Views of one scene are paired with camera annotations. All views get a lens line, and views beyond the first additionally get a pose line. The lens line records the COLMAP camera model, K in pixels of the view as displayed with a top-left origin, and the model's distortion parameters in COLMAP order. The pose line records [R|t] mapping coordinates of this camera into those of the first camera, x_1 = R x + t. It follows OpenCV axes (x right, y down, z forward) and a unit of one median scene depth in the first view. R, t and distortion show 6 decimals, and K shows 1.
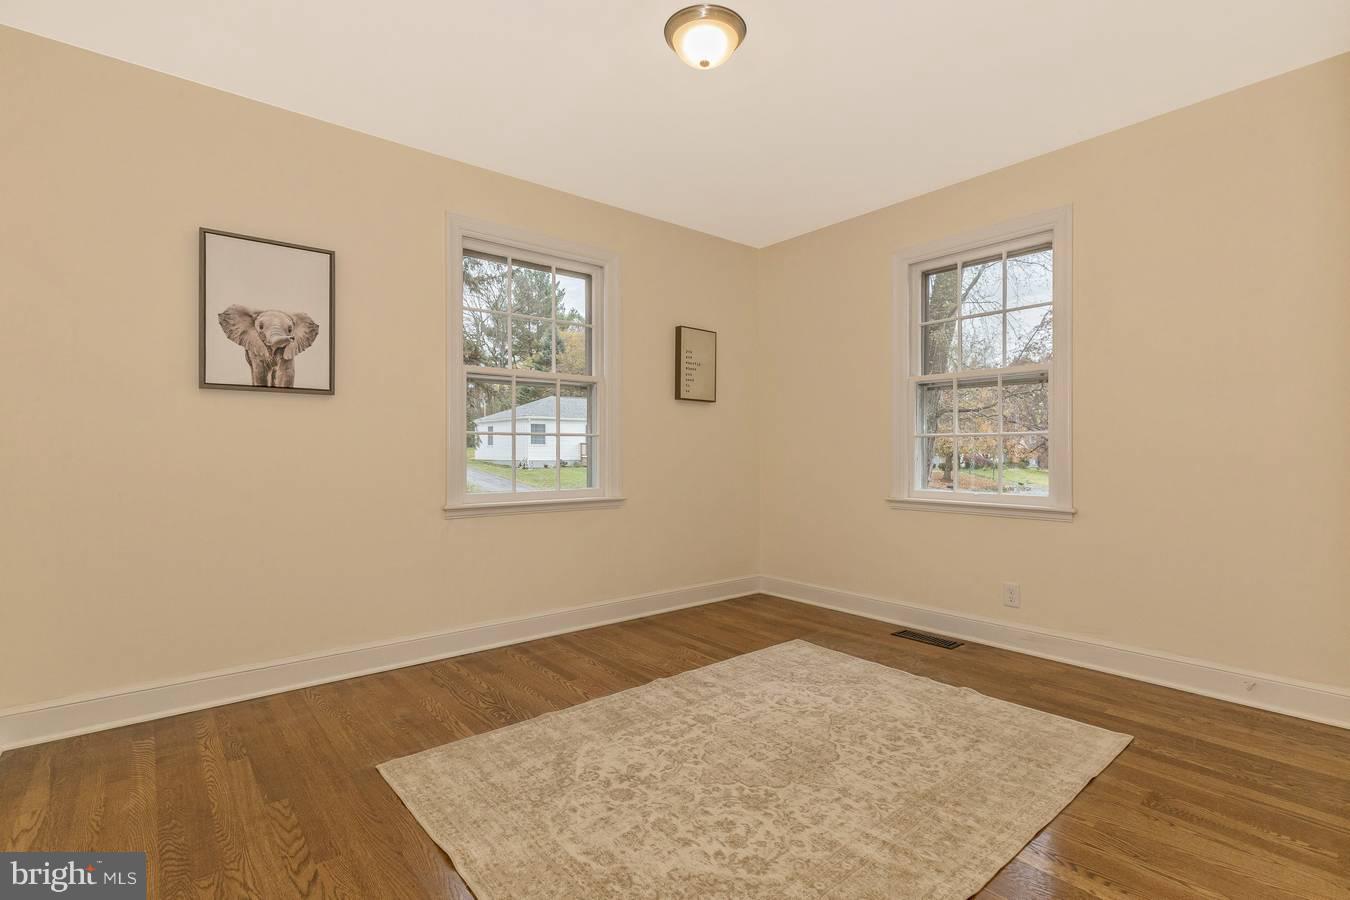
lens RADIAL K [[634.1, 0, 669.6], [0, 634.1, 441.4], [0, 0, 1]] dist [0.003800, -0.000567]
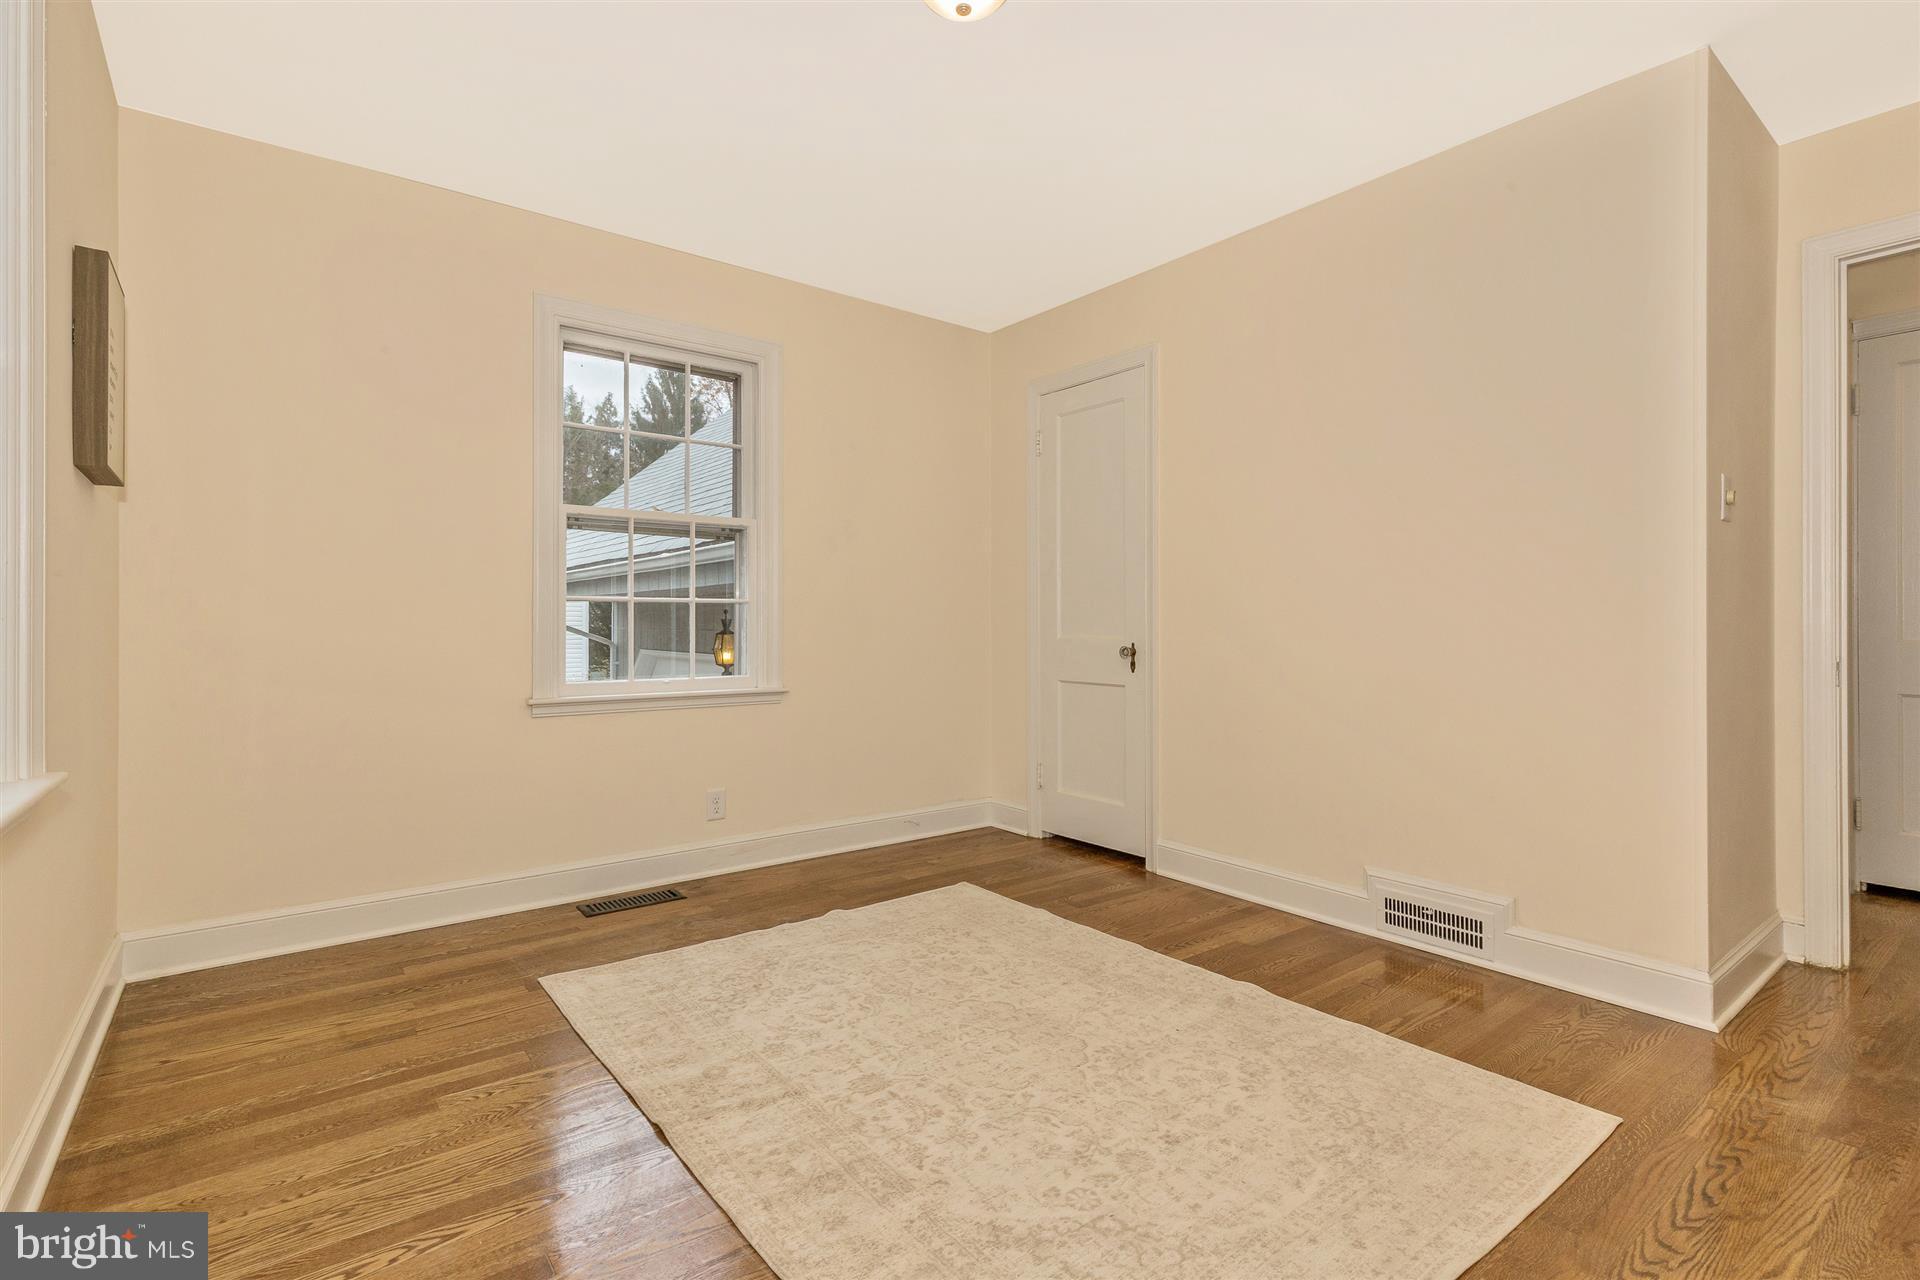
lens RADIAL K [[901.9, 0, 952.3], [0, 901.9, 627.8], [0, 0, 1]] dist [0.003800, -0.000567]
pose [[0.031471, -0.005061, 0.999492, -0.712799], [-0.013393, 0.999895, 0.005485, 0.015209], [-0.999415, -0.013559, 0.031400, 0.844549]]
